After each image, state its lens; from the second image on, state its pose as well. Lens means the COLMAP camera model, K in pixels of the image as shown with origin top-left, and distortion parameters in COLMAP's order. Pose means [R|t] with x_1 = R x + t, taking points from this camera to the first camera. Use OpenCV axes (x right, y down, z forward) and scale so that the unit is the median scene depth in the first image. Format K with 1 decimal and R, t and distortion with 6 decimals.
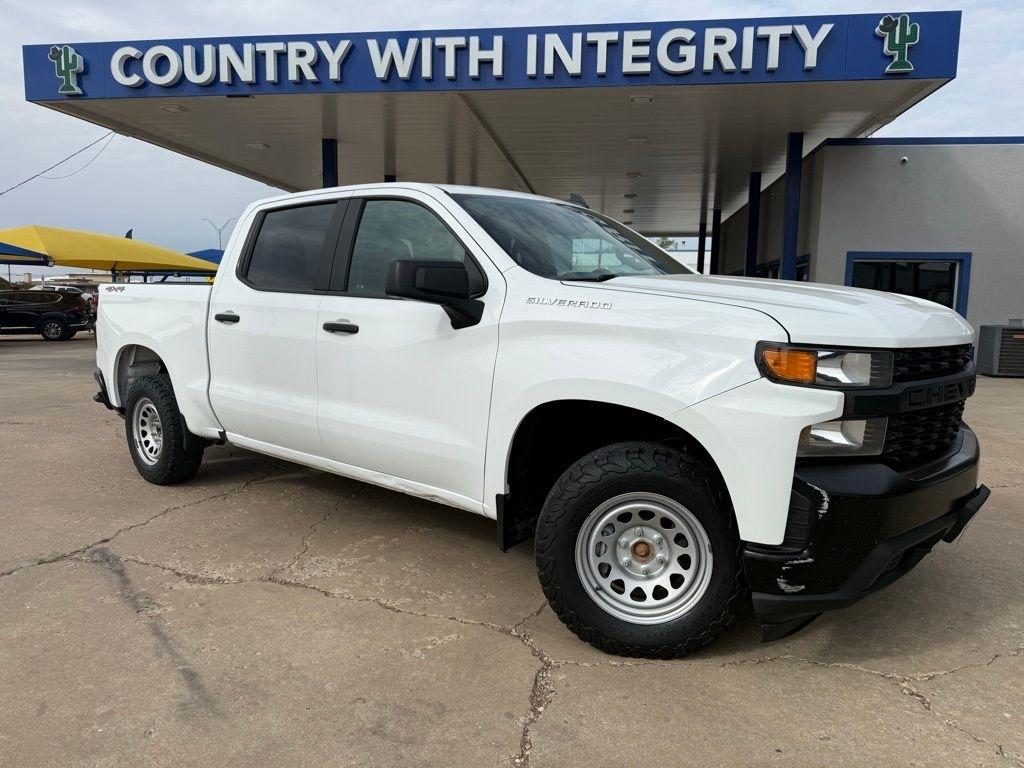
lens RADIAL K [[747.5, 0, 509.2], [0, 747.5, 388.9], [0, 0, 1]] dist [-0.001385, -0.004492]
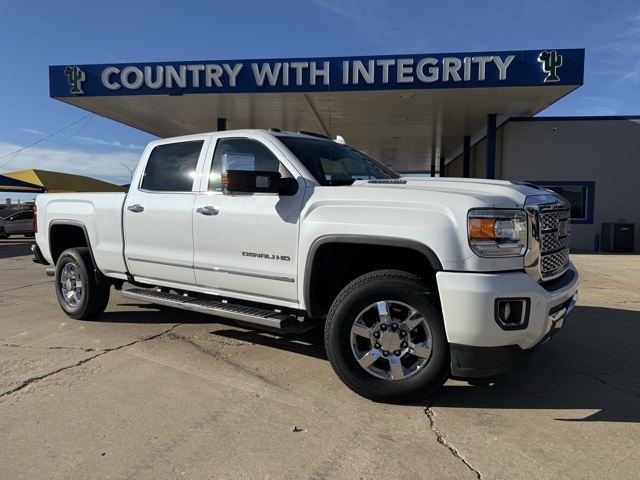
lens RADIAL K [[465.7, 0, 321.0], [0, 465.7, 239.8], [0, 0, 1]] dist [0.005109, -0.002795]
pose [[0.999593, -0.010059, 0.026704, -0.061696], [0.011688, 0.998036, -0.061548, 0.016390], [-0.026032, 0.061835, 0.997747, -0.076192]]
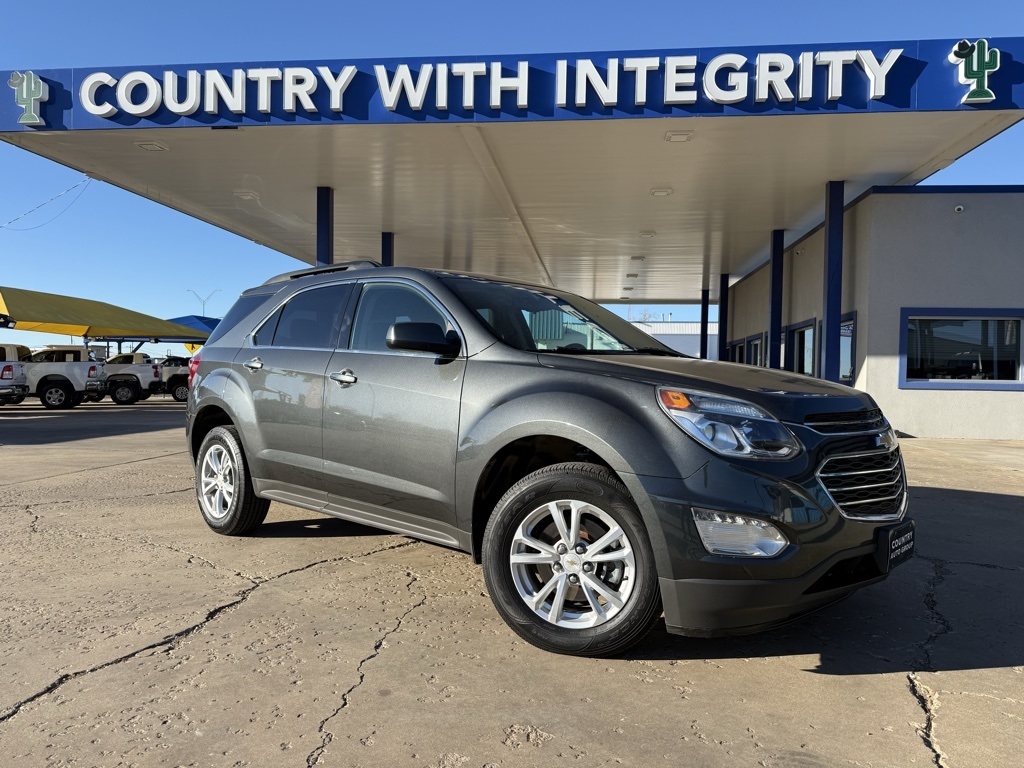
lens RADIAL K [[743.7, 0, 514.9], [0, 743.7, 381.1], [0, 0, 1]] dist [0.003468, -0.001367]
pose [[0.999497, 0.000760, 0.031717, -0.052021], [0.002648, 0.994224, -0.107289, -0.000124], [-0.031616, 0.107319, 0.993722, 0.157922]]
